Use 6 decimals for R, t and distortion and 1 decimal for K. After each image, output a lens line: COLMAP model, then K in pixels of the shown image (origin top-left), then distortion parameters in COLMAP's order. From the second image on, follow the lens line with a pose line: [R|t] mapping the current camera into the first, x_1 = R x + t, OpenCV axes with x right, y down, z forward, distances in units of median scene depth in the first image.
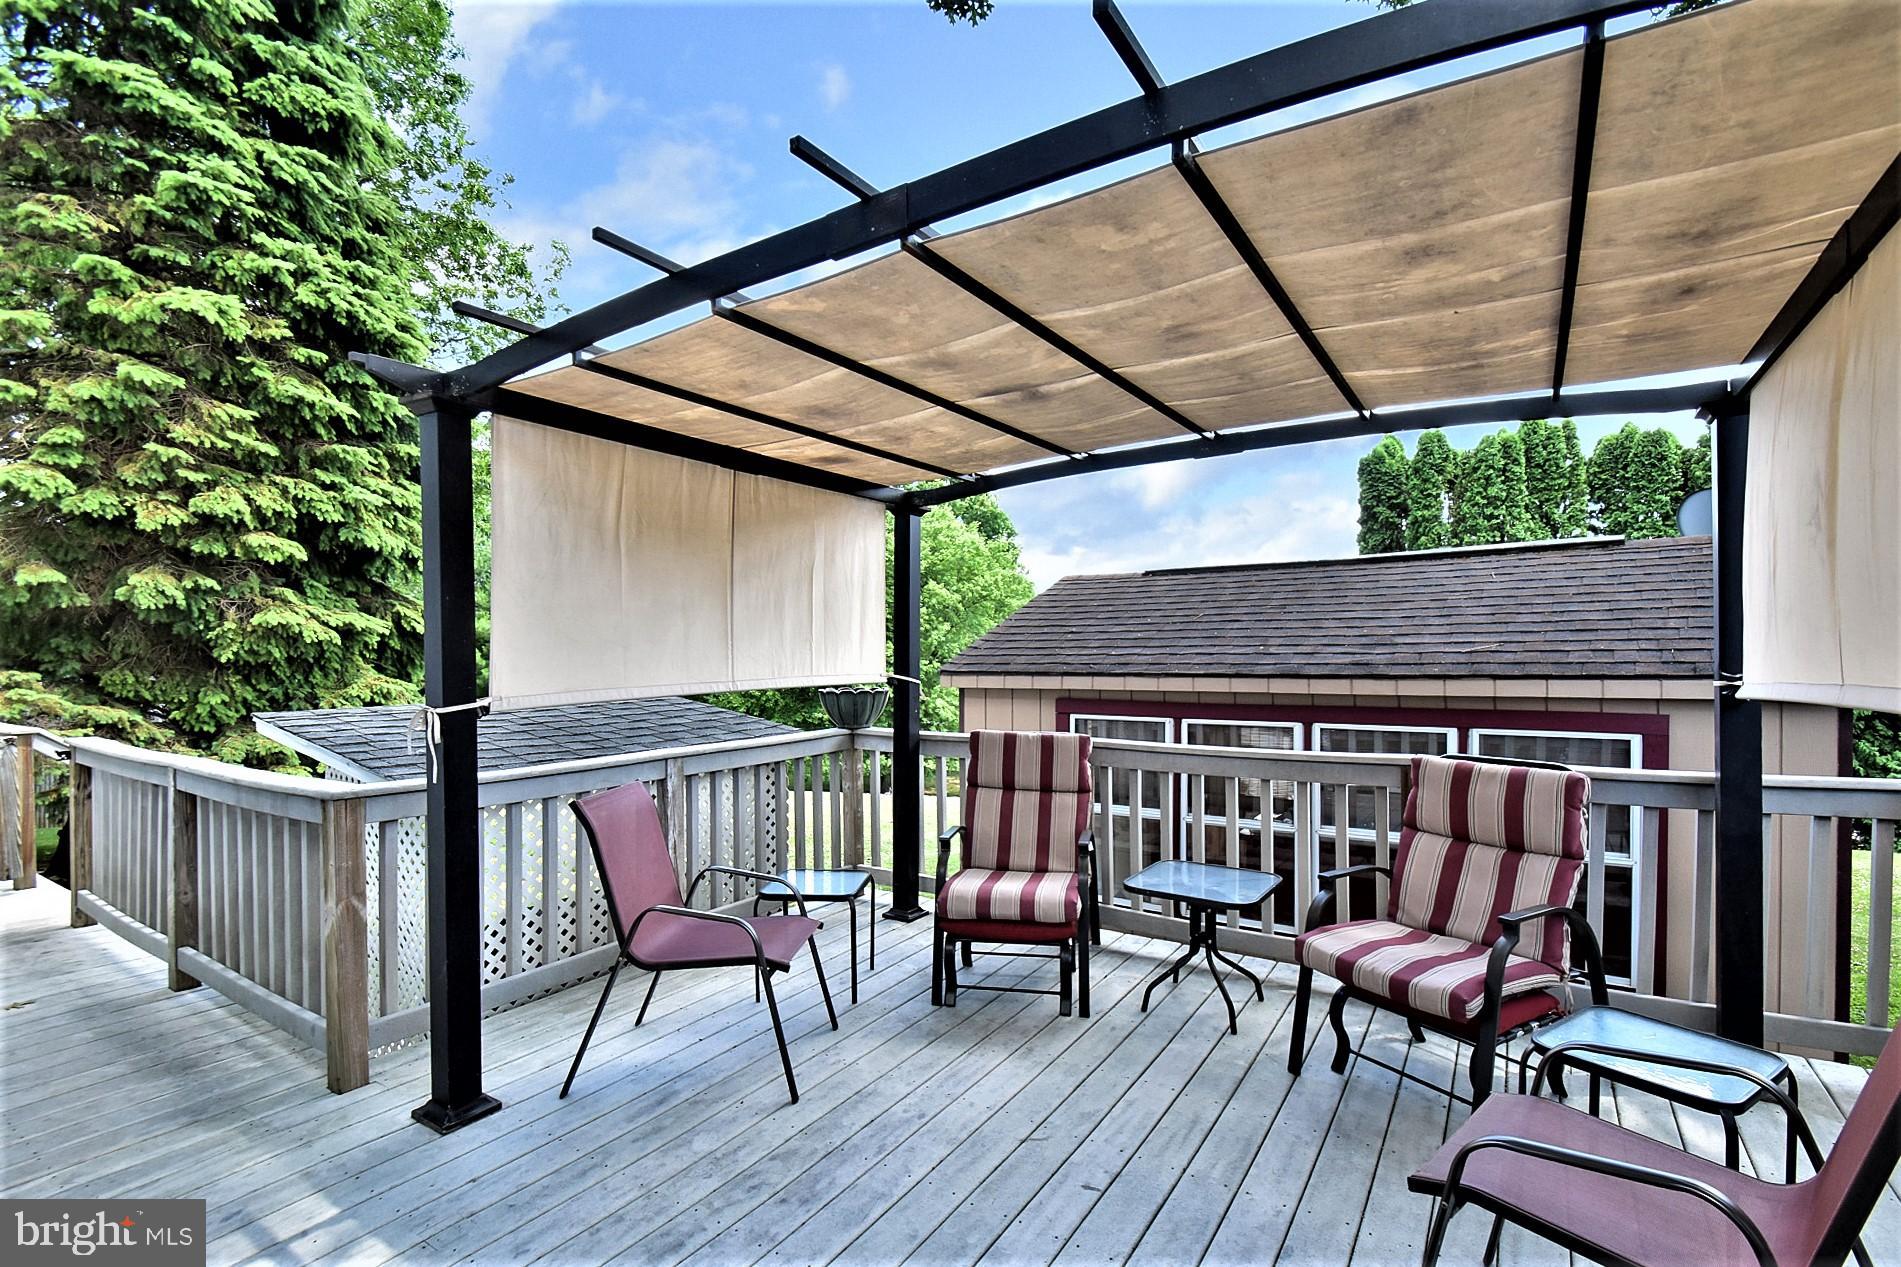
lens RADIAL K [[877.7, 0, 945.9], [0, 877.7, 667.9], [0, 0, 1]] dist [0.026143, -0.018460]
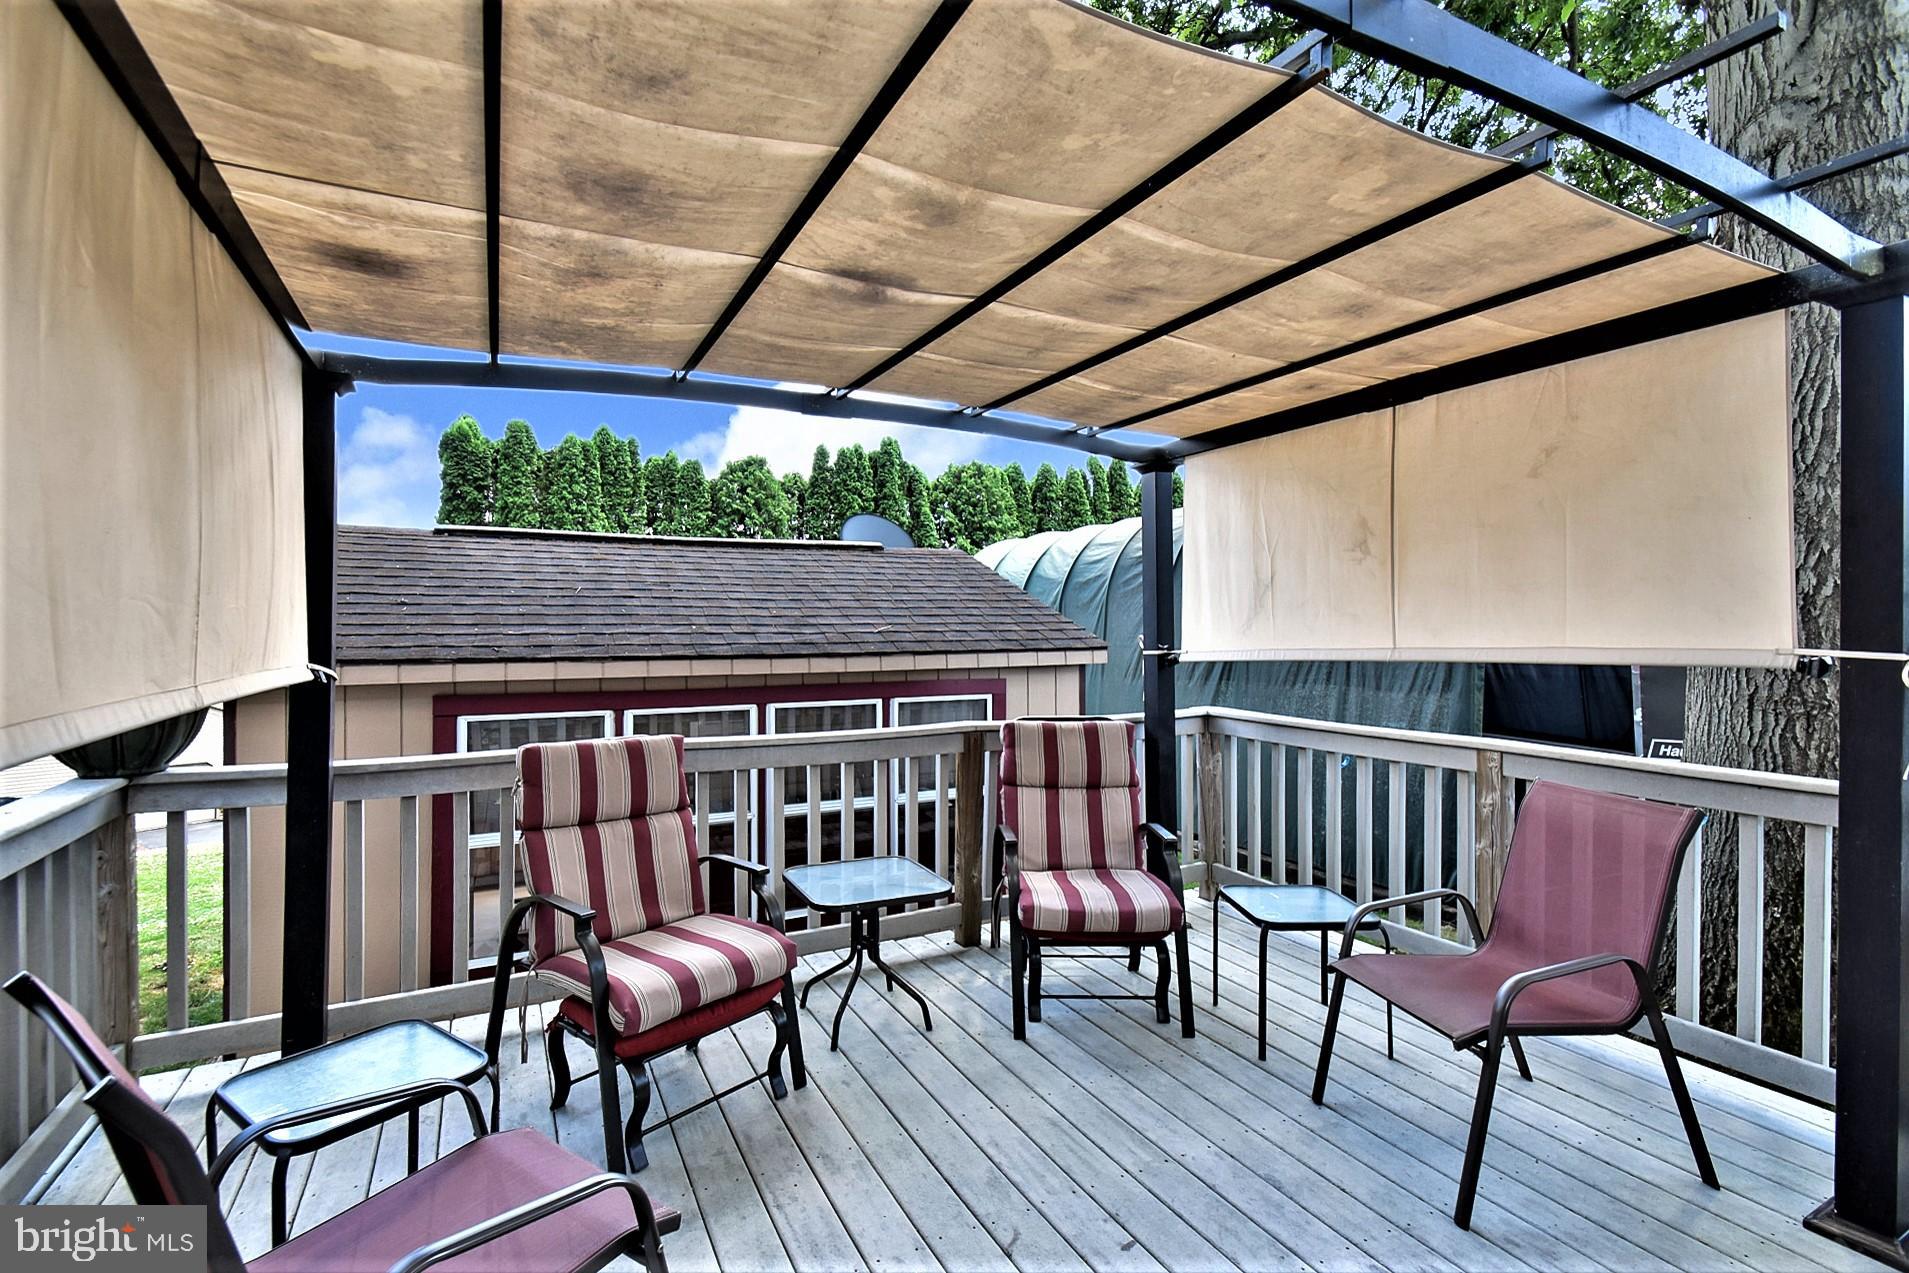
lens RADIAL K [[870.9, 0, 945.3], [0, 870.9, 626.2], [0, 0, 1]] dist [0.033765, 0.000082]
pose [[0.495233, 0.012380, 0.868672, -0.373476], [0.017539, 0.999552, -0.024244, 0.003807], [-0.868583, 0.027242, 0.494794, 0.392311]]
